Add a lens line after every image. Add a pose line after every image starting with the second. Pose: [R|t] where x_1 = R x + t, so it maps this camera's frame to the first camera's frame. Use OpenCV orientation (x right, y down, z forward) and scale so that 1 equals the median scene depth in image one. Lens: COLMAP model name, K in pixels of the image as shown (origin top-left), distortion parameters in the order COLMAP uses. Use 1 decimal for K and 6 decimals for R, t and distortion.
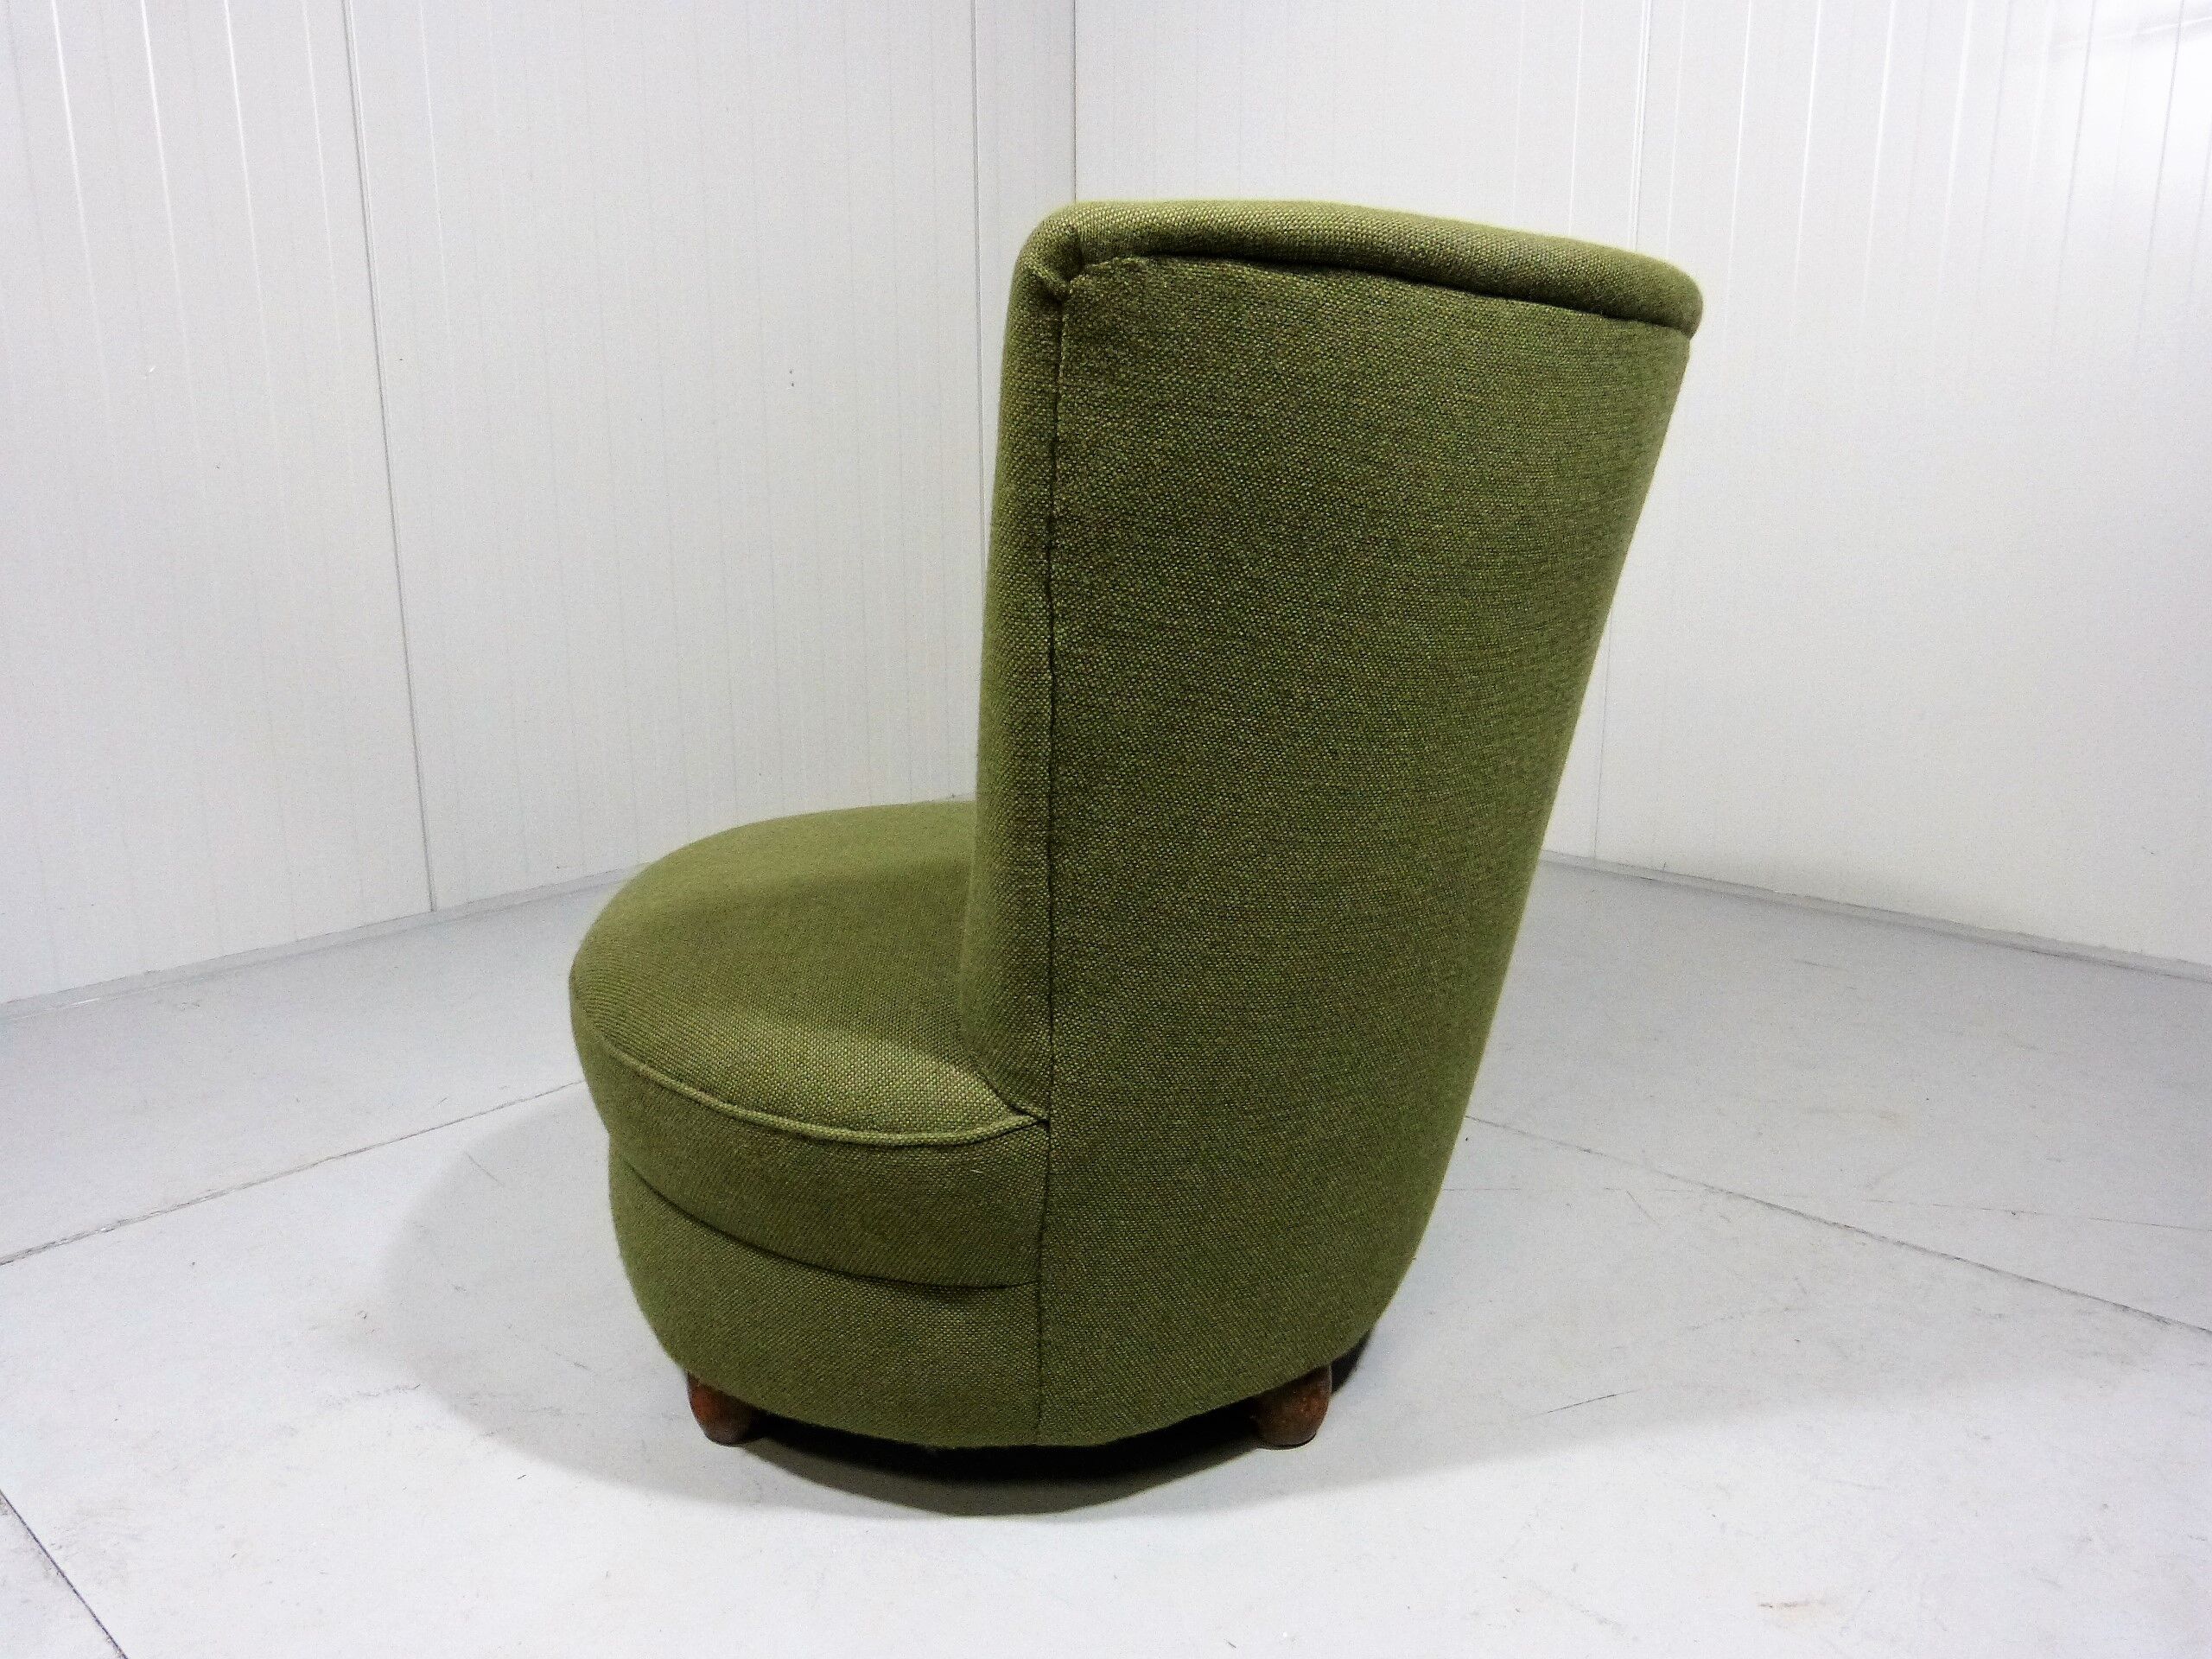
lens RADIAL K [[1655.6, 0, 1108.4], [0, 1655.6, 790.7], [0, 0, 1]] dist [-0.034648, 0.025997]
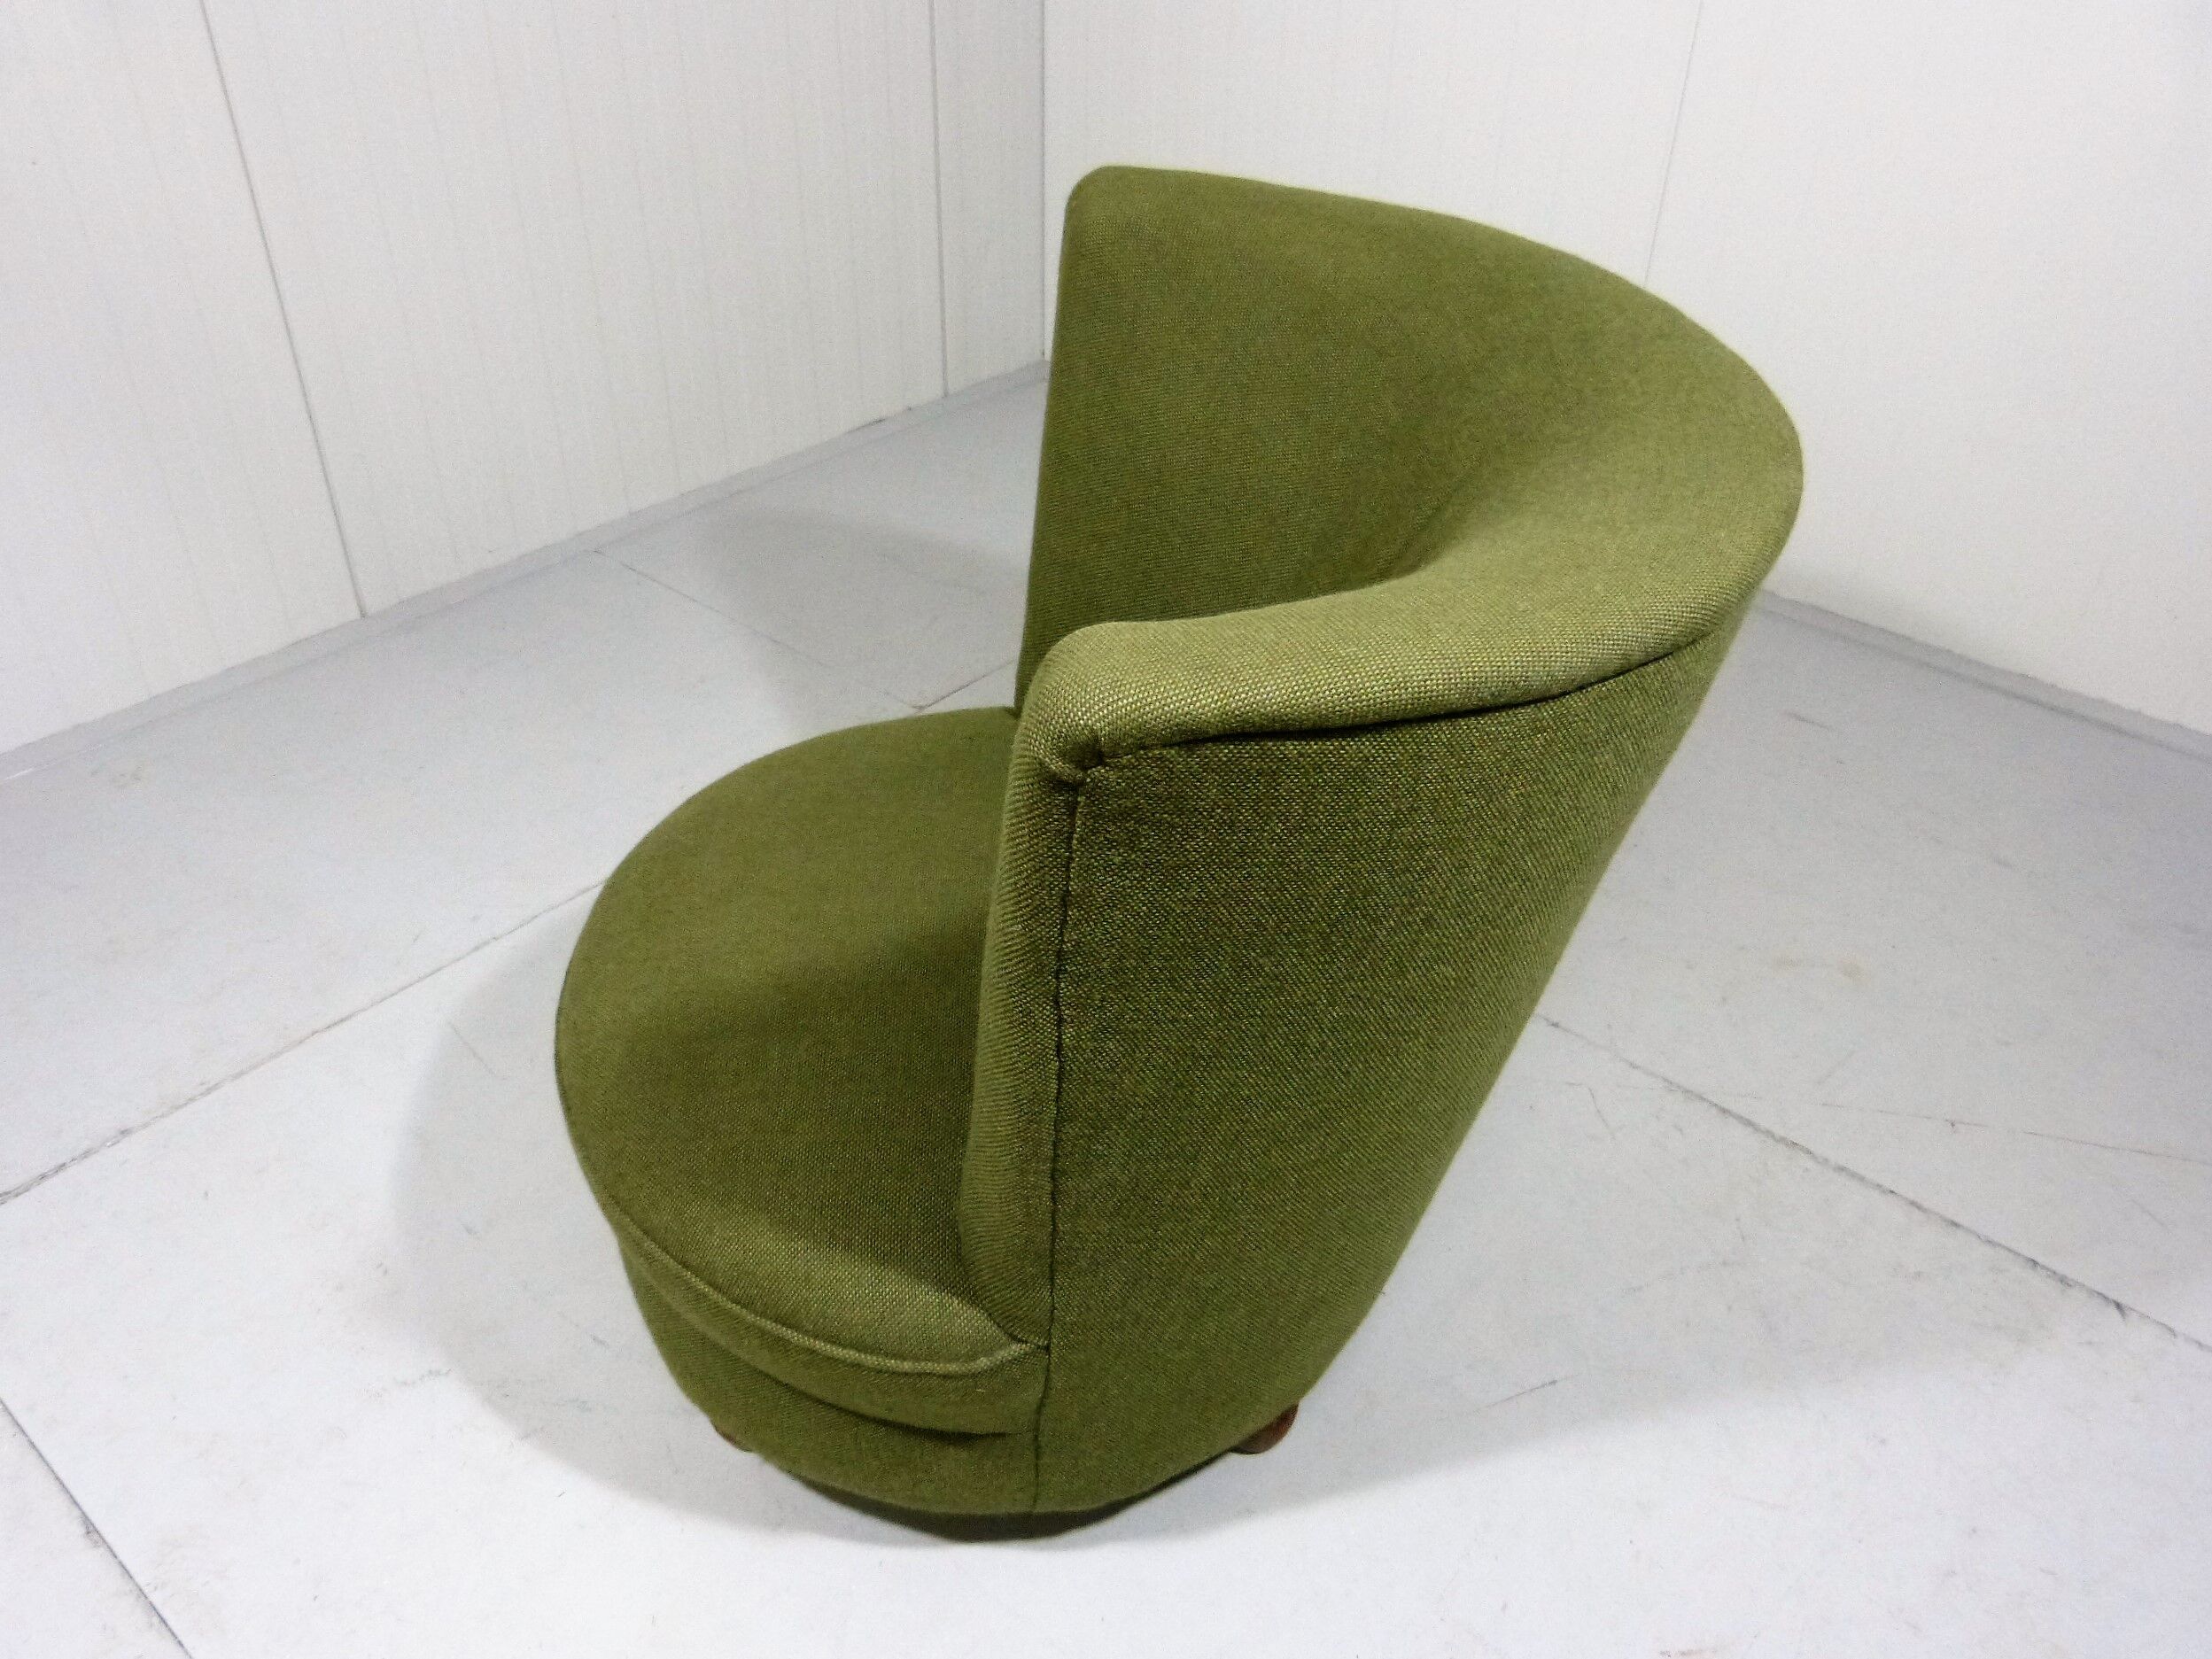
lens RADIAL K [[1719.5, 0, 1103.9], [0, 1719.5, 793.7], [0, 0, 1]] dist [-0.039591, 0.033930]
pose [[0.999641, 0.006664, 0.025963, -0.030801], [-0.015909, 0.927053, 0.374592, -0.515271], [-0.021573, -0.374870, 0.926826, 0.123632]]
